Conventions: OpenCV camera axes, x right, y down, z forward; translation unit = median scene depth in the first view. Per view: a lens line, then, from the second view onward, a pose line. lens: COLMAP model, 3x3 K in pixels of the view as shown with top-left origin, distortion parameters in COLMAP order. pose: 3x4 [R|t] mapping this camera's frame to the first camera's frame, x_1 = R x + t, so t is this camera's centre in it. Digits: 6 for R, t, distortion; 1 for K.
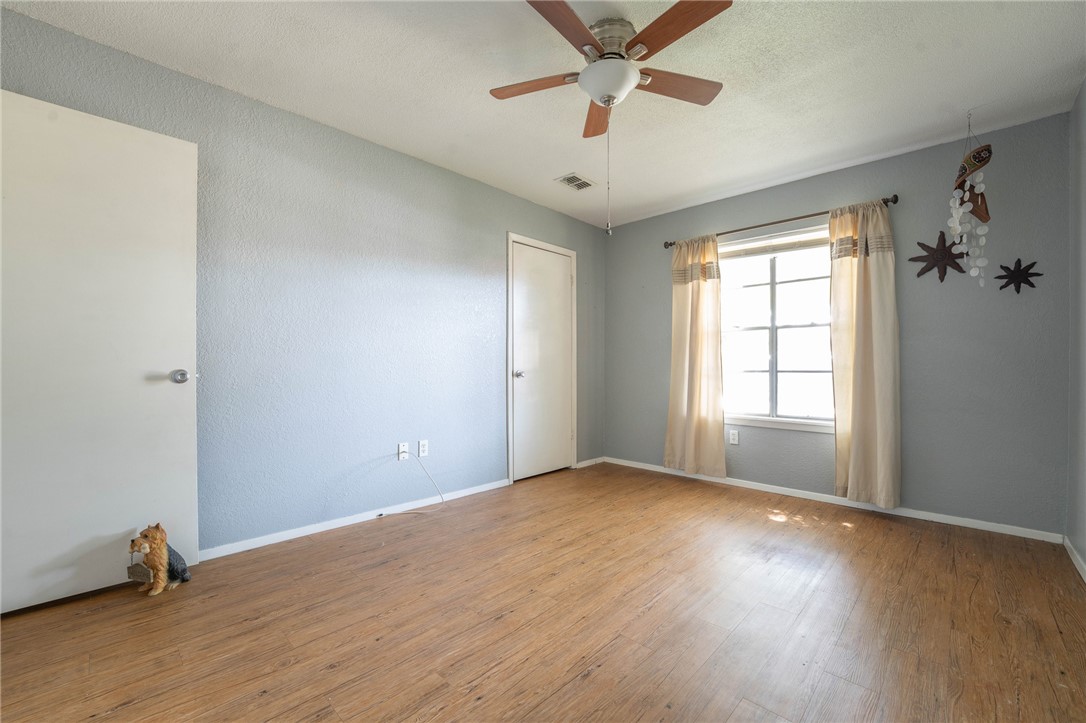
lens RADIAL K [[448.9, 0, 534.3], [0, 448.9, 363.5], [0, 0, 1]] dist [-0.033000, 0.005057]
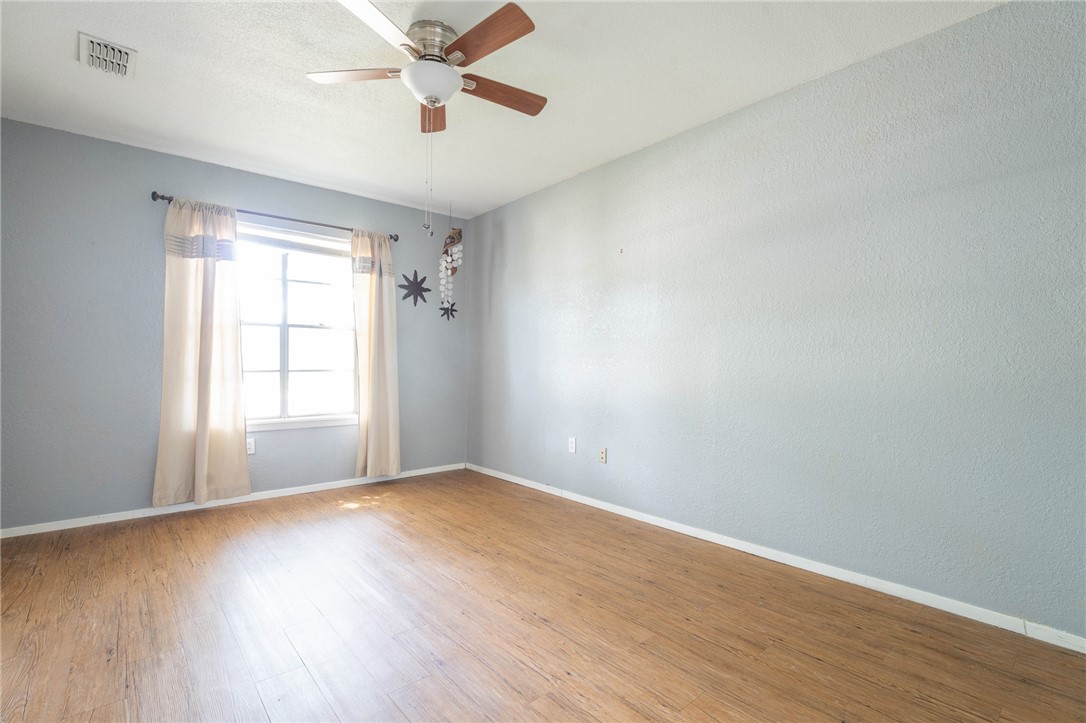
lens RADIAL K [[510.9, 0, 535.5], [0, 510.9, 362.8], [0, 0, 1]] dist [-0.023702, 0.004078]
pose [[0.064346, 0.001284, 0.997927, -0.555957], [-0.007800, 0.999969, -0.000783, -0.003502], [-0.997897, -0.007734, 0.064354, 0.404766]]
